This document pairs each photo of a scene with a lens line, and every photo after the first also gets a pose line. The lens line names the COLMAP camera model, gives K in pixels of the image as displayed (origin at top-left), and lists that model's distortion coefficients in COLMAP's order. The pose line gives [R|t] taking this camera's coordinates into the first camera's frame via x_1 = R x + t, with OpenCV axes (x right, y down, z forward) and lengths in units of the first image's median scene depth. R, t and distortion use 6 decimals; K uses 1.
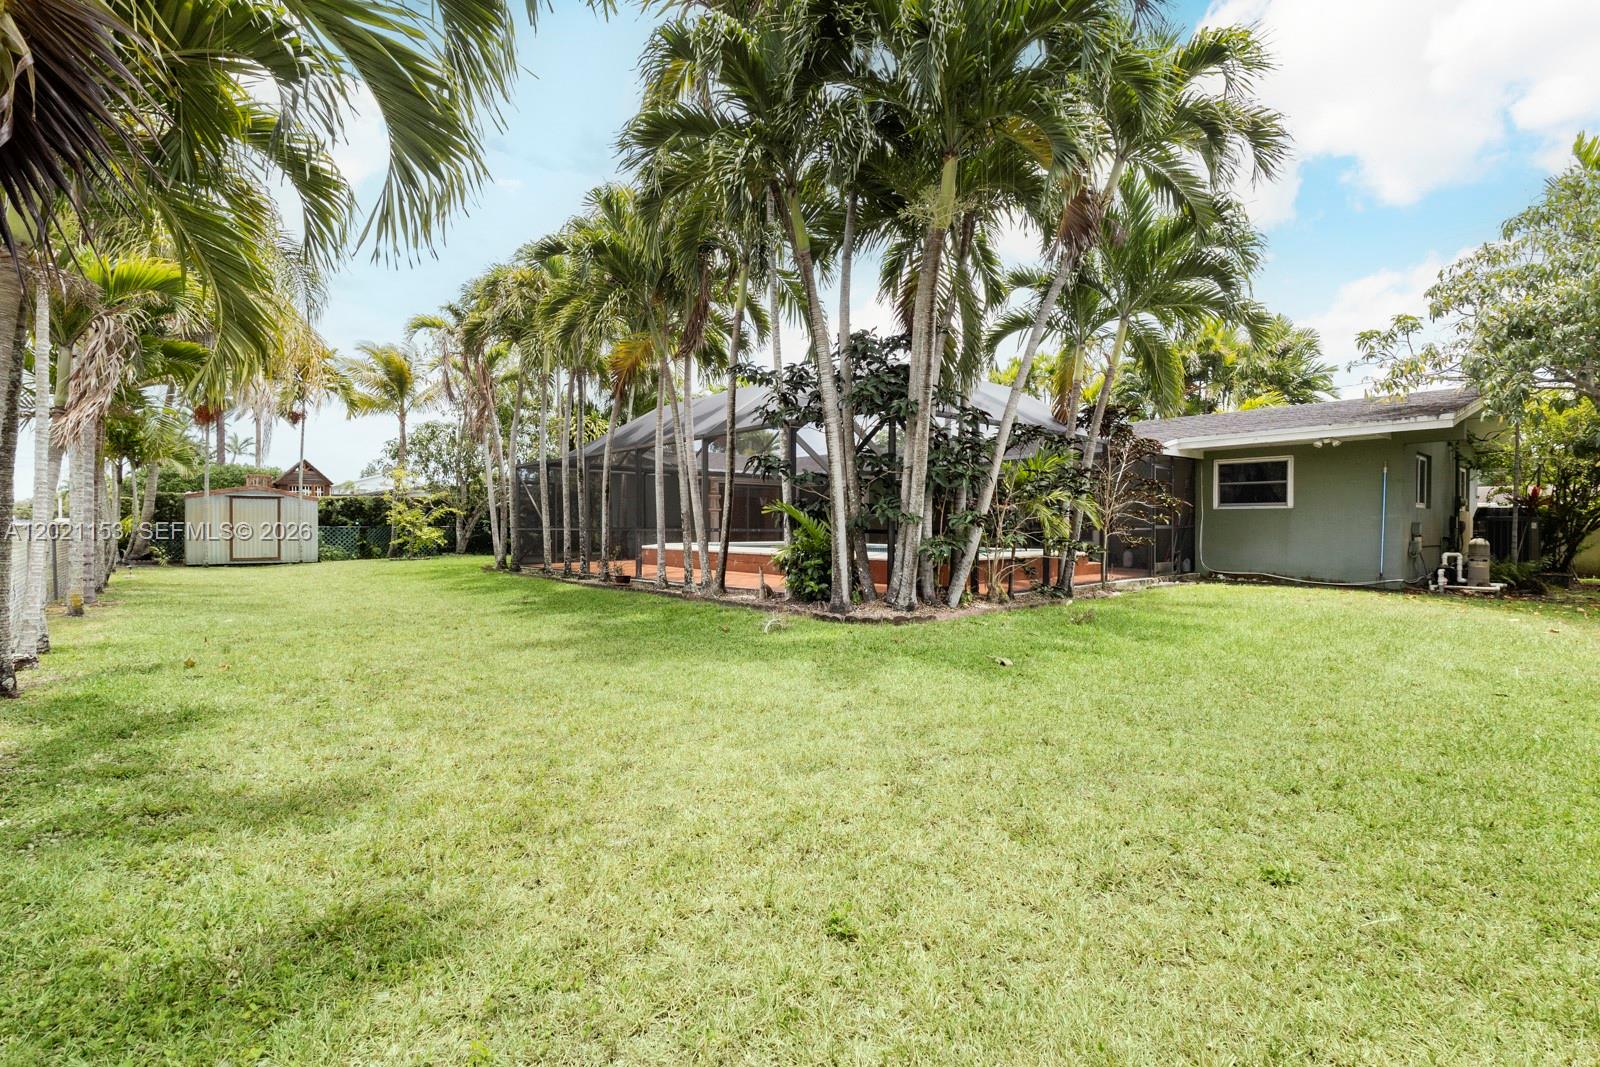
lens RADIAL K [[735.5, 0, 800.5], [0, 735.5, 524.7], [0, 0, 1]] dist [0.002123, 0.001153]
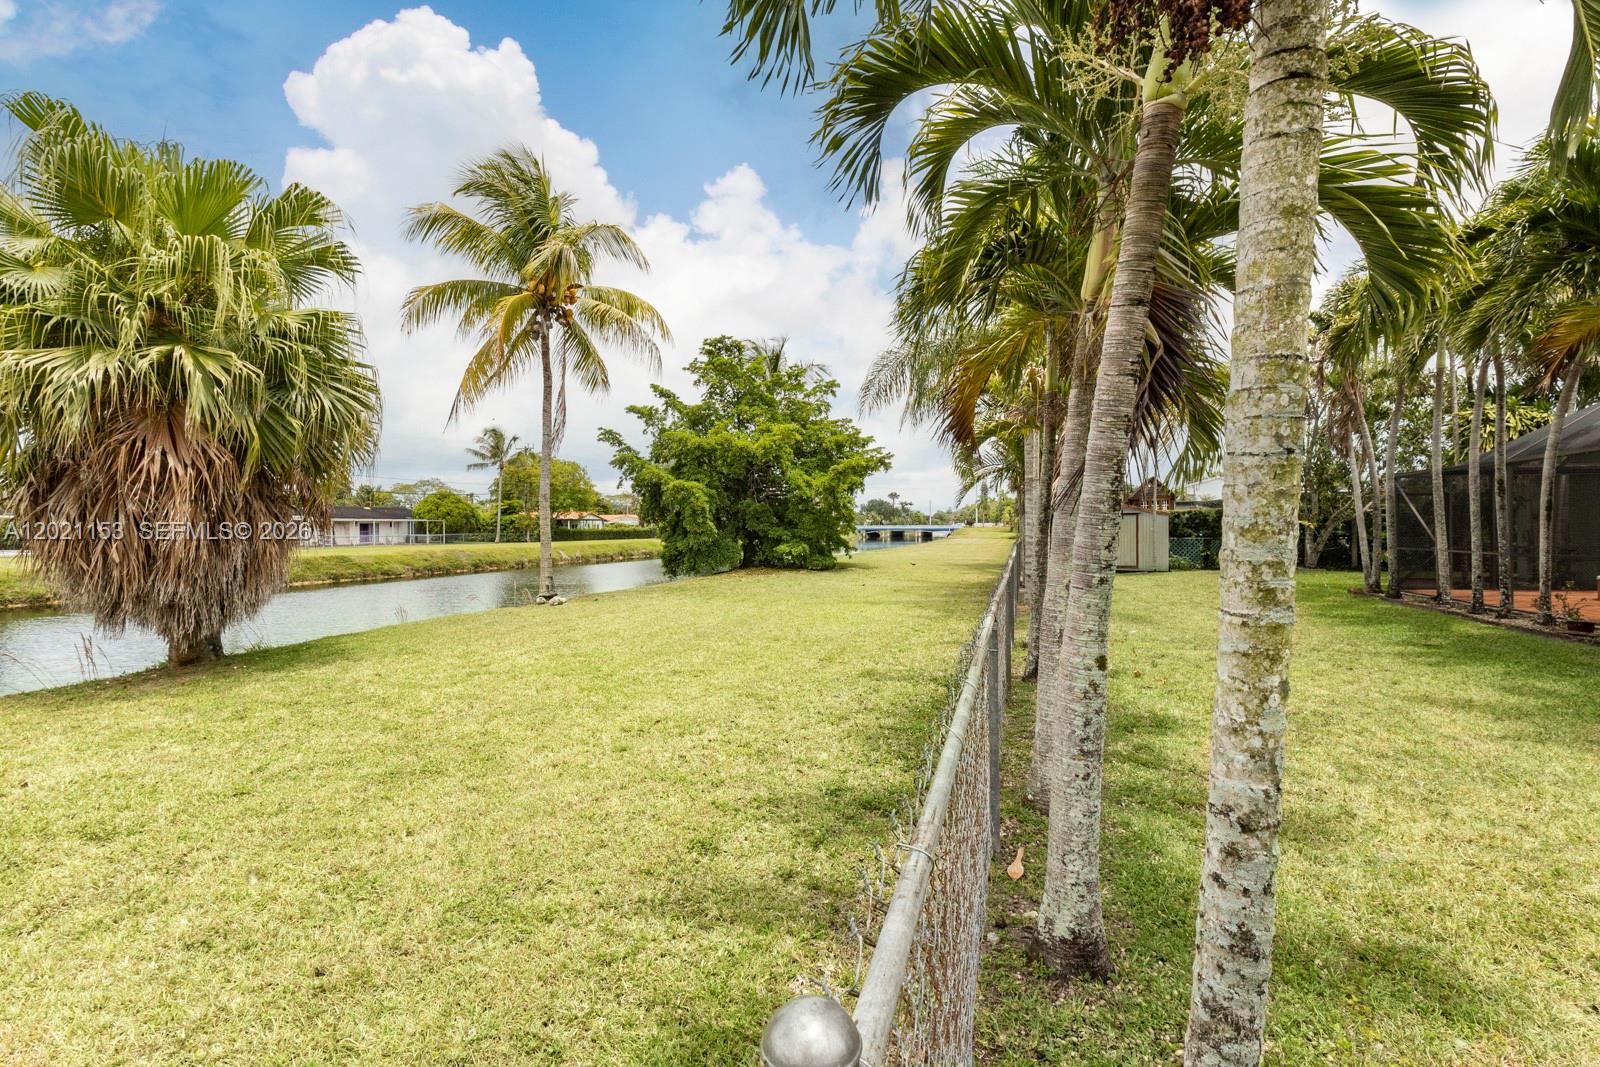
lens RADIAL K [[735.5, 0, 792.7], [0, 735.5, 529.2], [0, 0, 1]] dist [0.002123, 0.001153]
pose [[0.518962, -0.000447, -0.854797, -0.011224], [0.006132, 0.999976, 0.003200, -0.027496], [0.854775, -0.006903, 0.518953, -0.070719]]
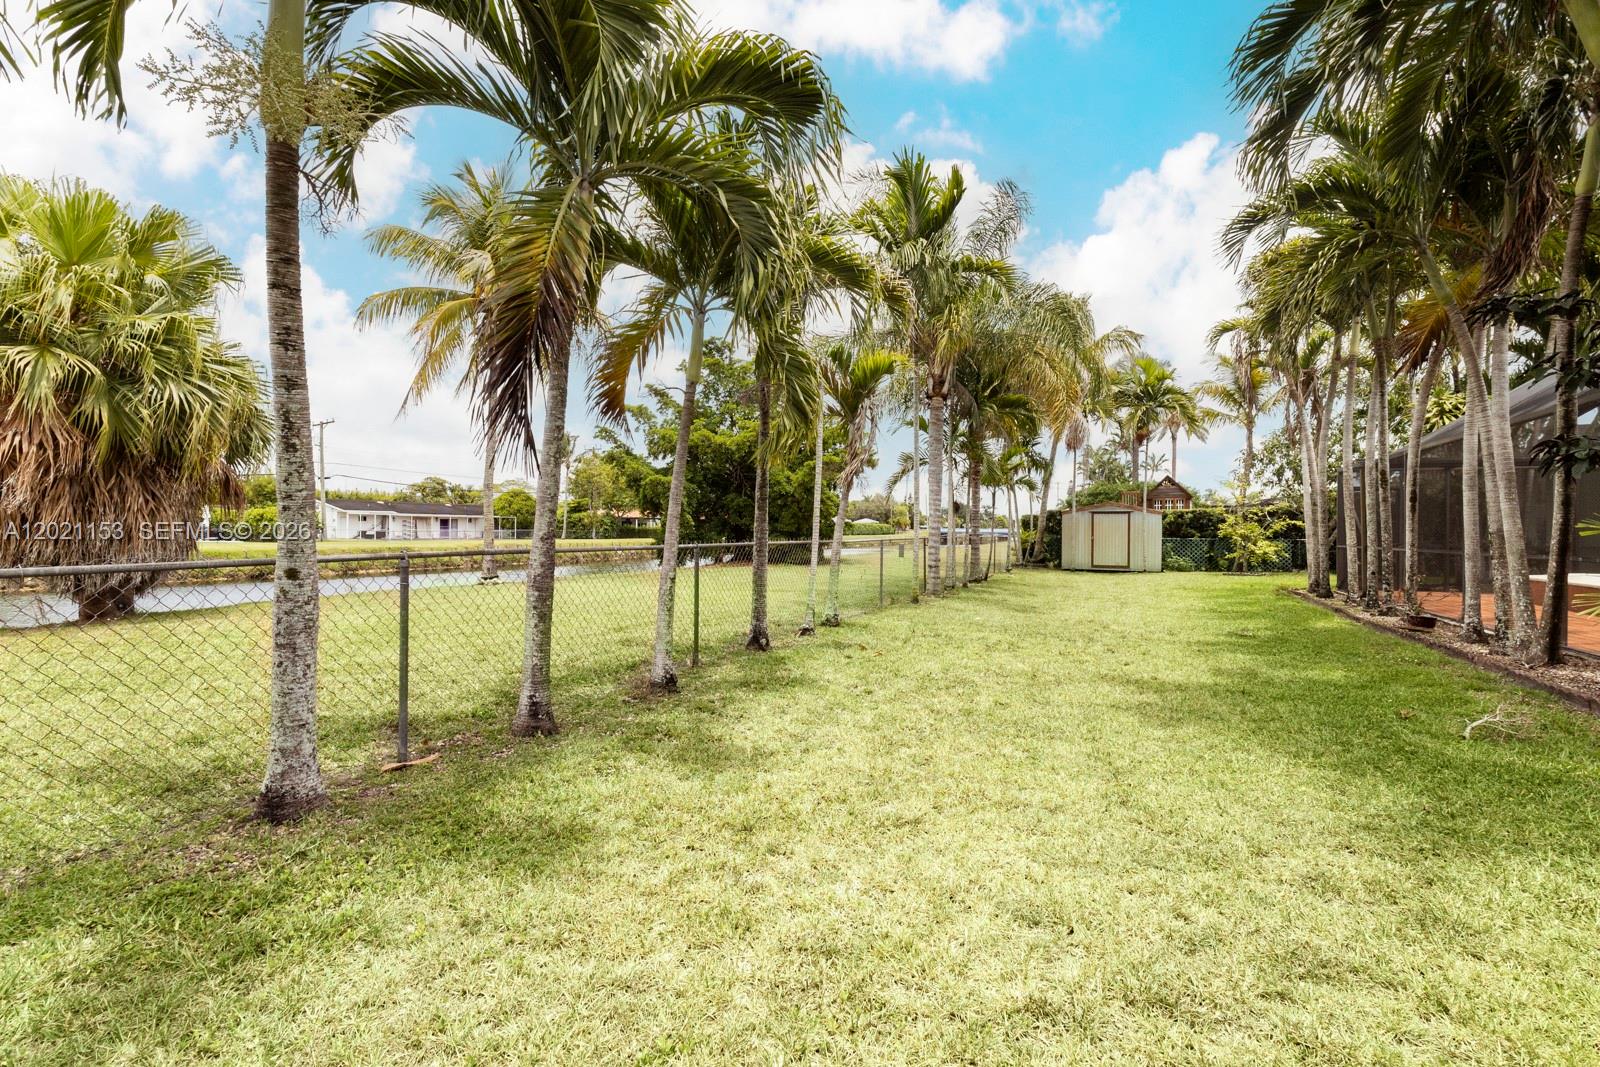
lens RADIAL K [[735.5, 0, 808.4], [0, 735.5, 529.4], [0, 0, 1]] dist [0.002123, 0.001153]
pose [[0.427045, 0.002096, -0.904228, 0.131841], [-0.006317, 0.999980, -0.000666, -0.010012], [0.904209, 0.005997, 0.427049, 0.115198]]
